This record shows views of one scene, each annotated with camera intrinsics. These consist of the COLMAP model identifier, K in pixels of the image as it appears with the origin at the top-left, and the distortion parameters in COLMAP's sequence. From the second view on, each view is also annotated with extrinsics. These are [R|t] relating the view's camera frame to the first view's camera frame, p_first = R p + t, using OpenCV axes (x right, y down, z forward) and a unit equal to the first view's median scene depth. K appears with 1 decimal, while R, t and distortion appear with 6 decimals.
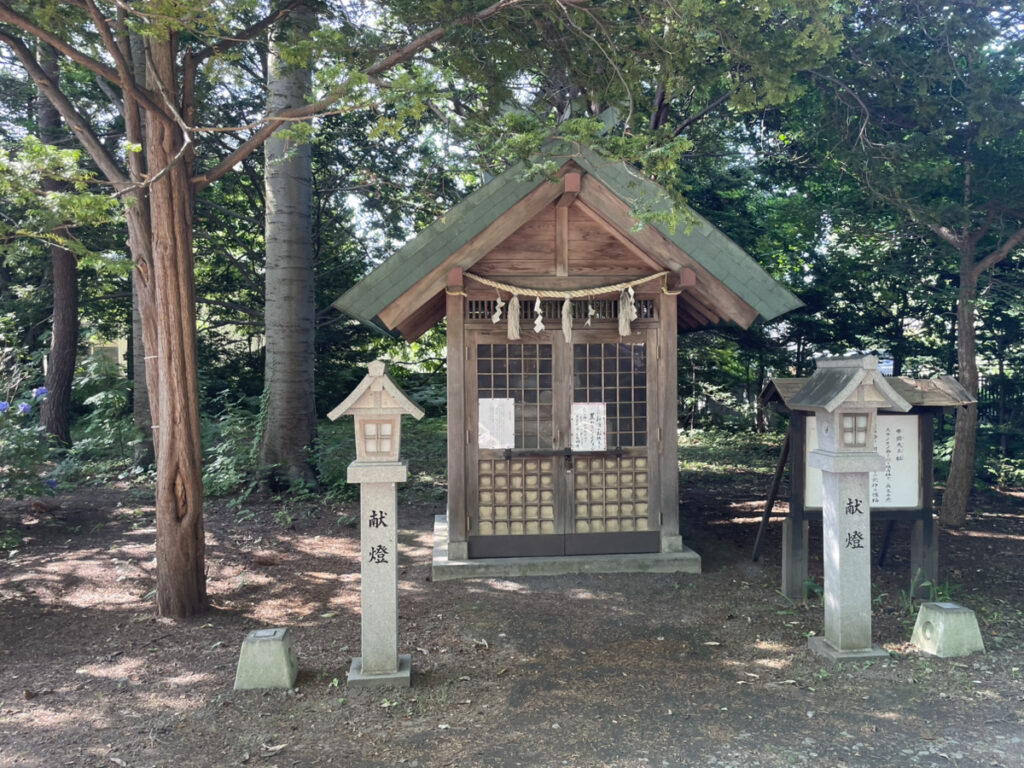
lens RADIAL K [[778.9, 0, 511.8], [0, 778.9, 383.0], [0, 0, 1]] dist [0.000208, -0.007074]
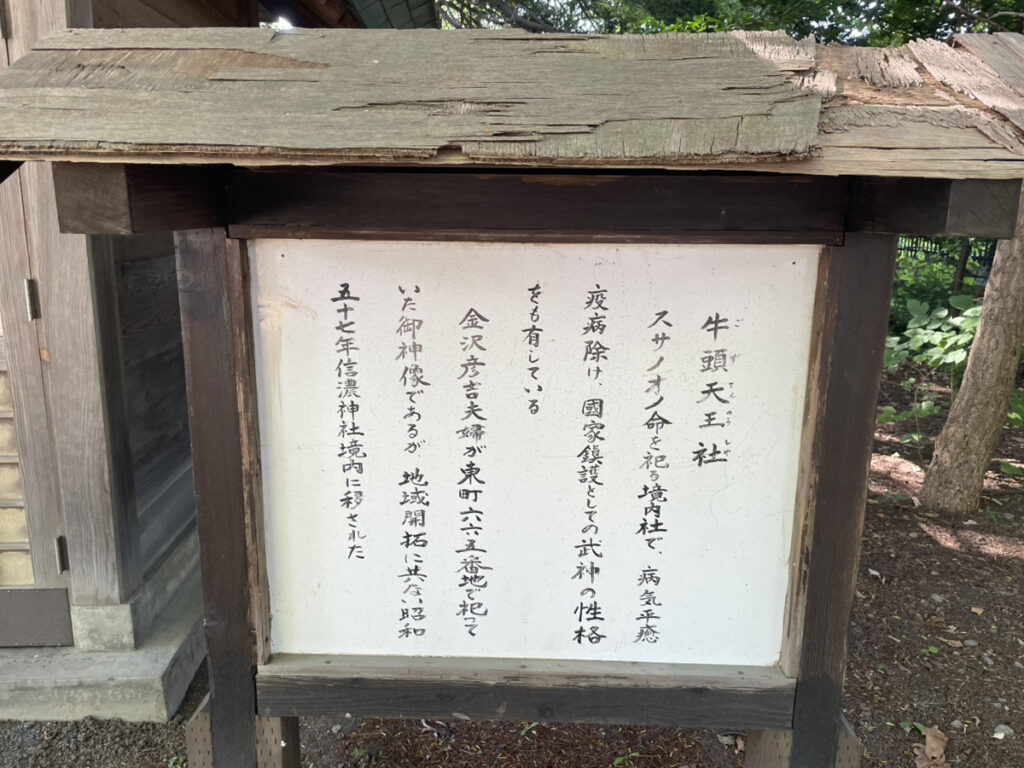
lens RADIAL K [[778.9, 0, 511.3], [0, 778.9, 385.9], [0, 0, 1]] dist [0.000208, -0.007074]
pose [[0.999726, 0.015391, -0.017624, 0.388818], [-0.011416, 0.978328, 0.206747, 0.031458], [0.020424, -0.206490, 0.978236, 0.692908]]
